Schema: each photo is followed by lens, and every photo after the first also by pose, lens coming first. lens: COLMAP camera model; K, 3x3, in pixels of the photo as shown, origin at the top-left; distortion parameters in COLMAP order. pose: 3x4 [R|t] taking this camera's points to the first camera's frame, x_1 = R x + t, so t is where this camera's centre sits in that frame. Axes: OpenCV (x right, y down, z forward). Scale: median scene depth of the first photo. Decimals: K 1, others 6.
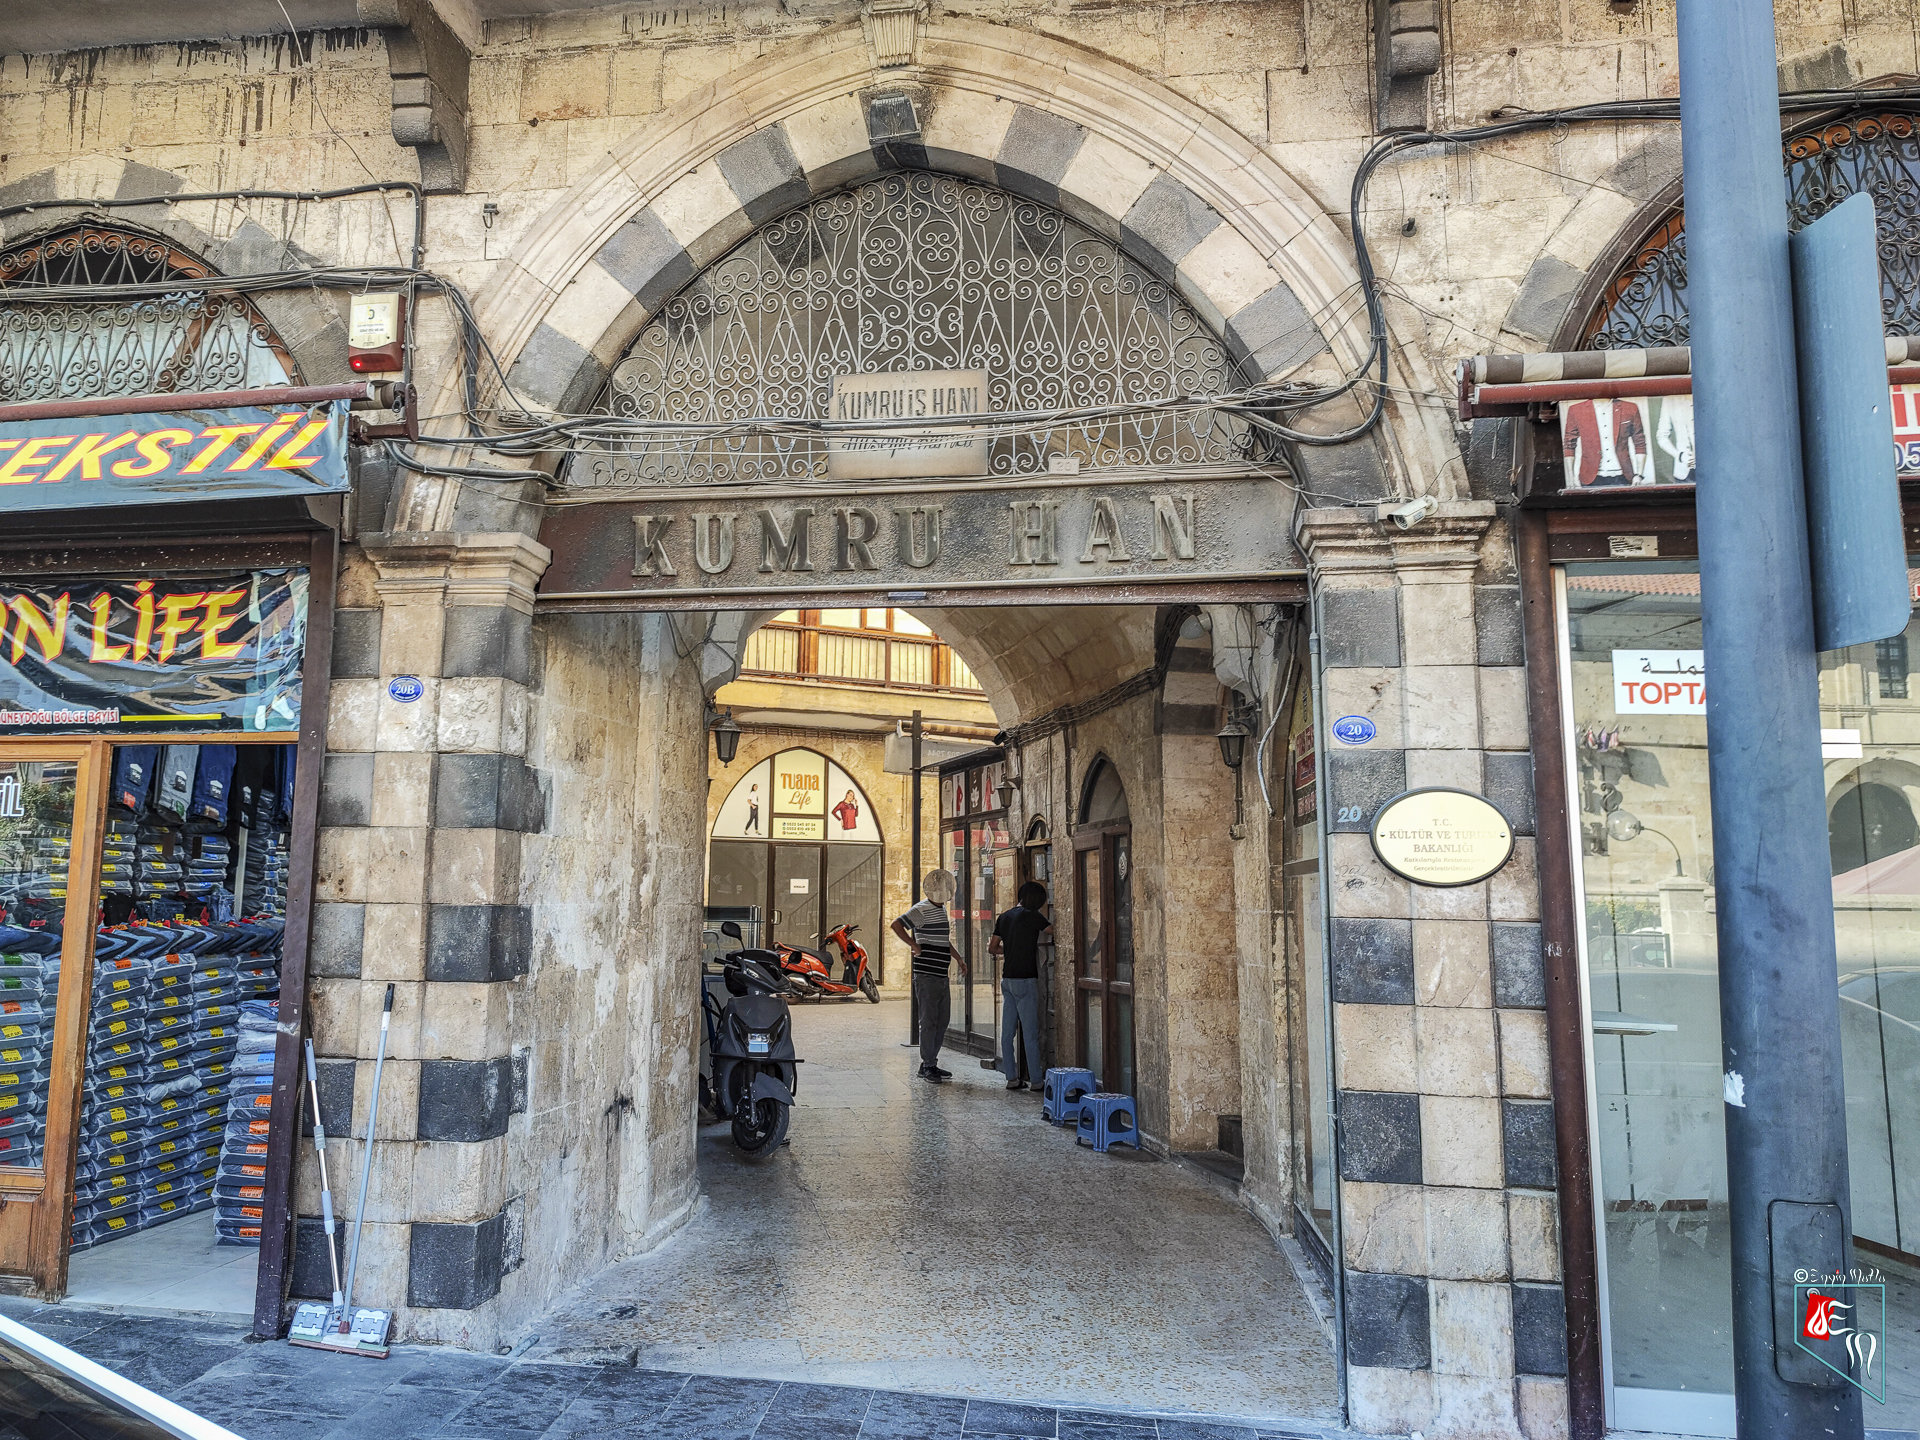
lens RADIAL K [[1417.8, 0, 910.6], [0, 1417.8, 681.4], [0, 0, 1]] dist [0.002389, -0.004408]
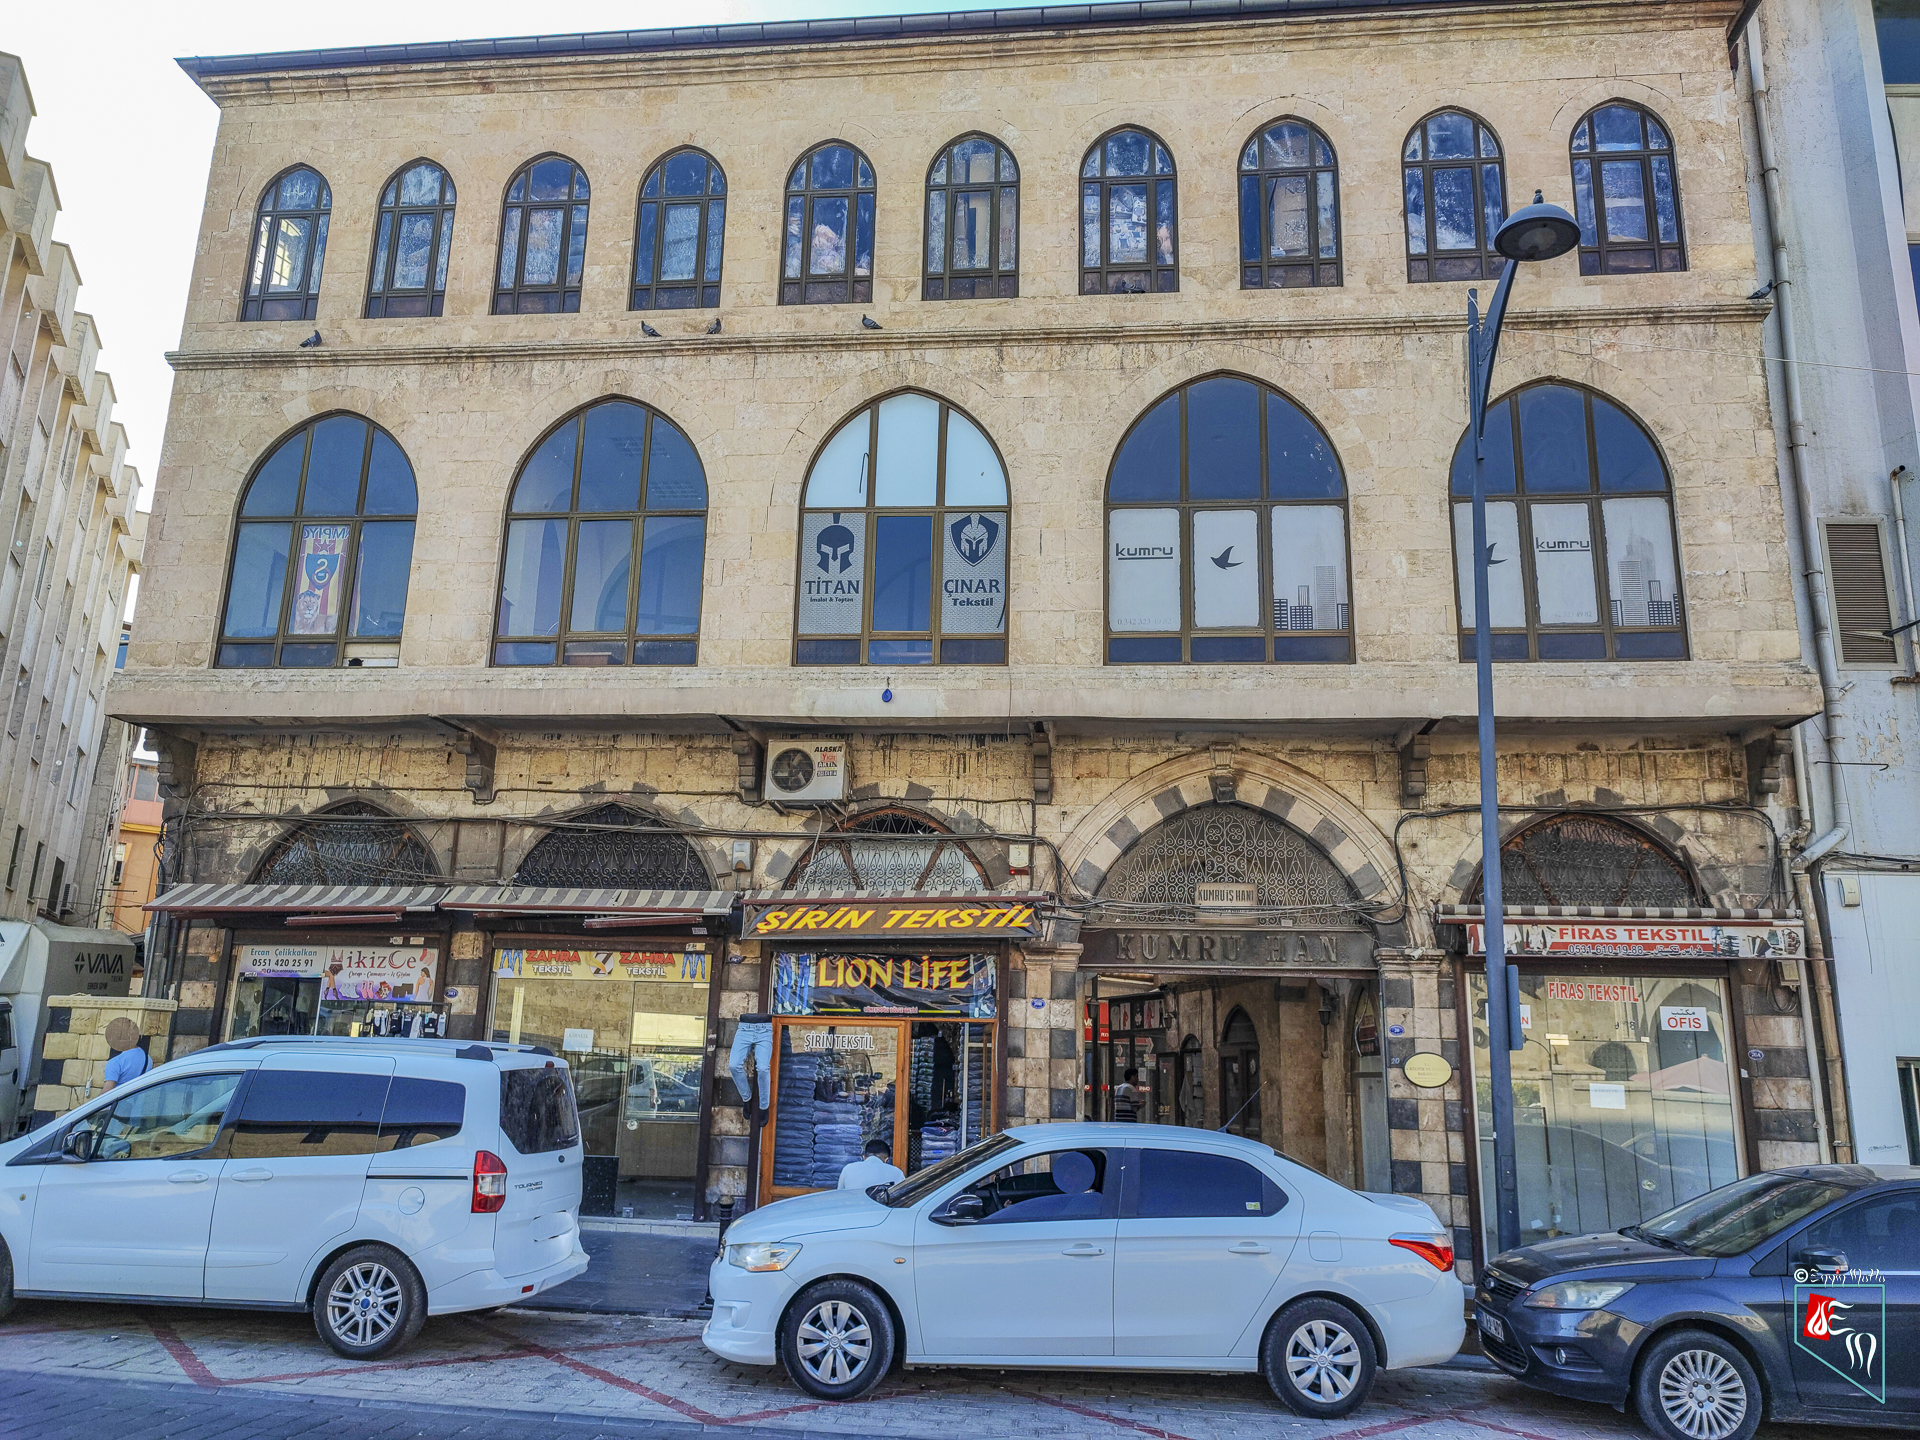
lens RADIAL K [[1399.6, 0, 960.0], [0, 1399.6, 720.0], [0, 0, 1]] dist [0.005977, -0.005094]
pose [[0.997177, 0.031872, 0.067985, -0.684303], [-0.025710, 0.995641, -0.089651, -0.276408], [-0.070546, 0.087650, 0.993650, -1.579830]]
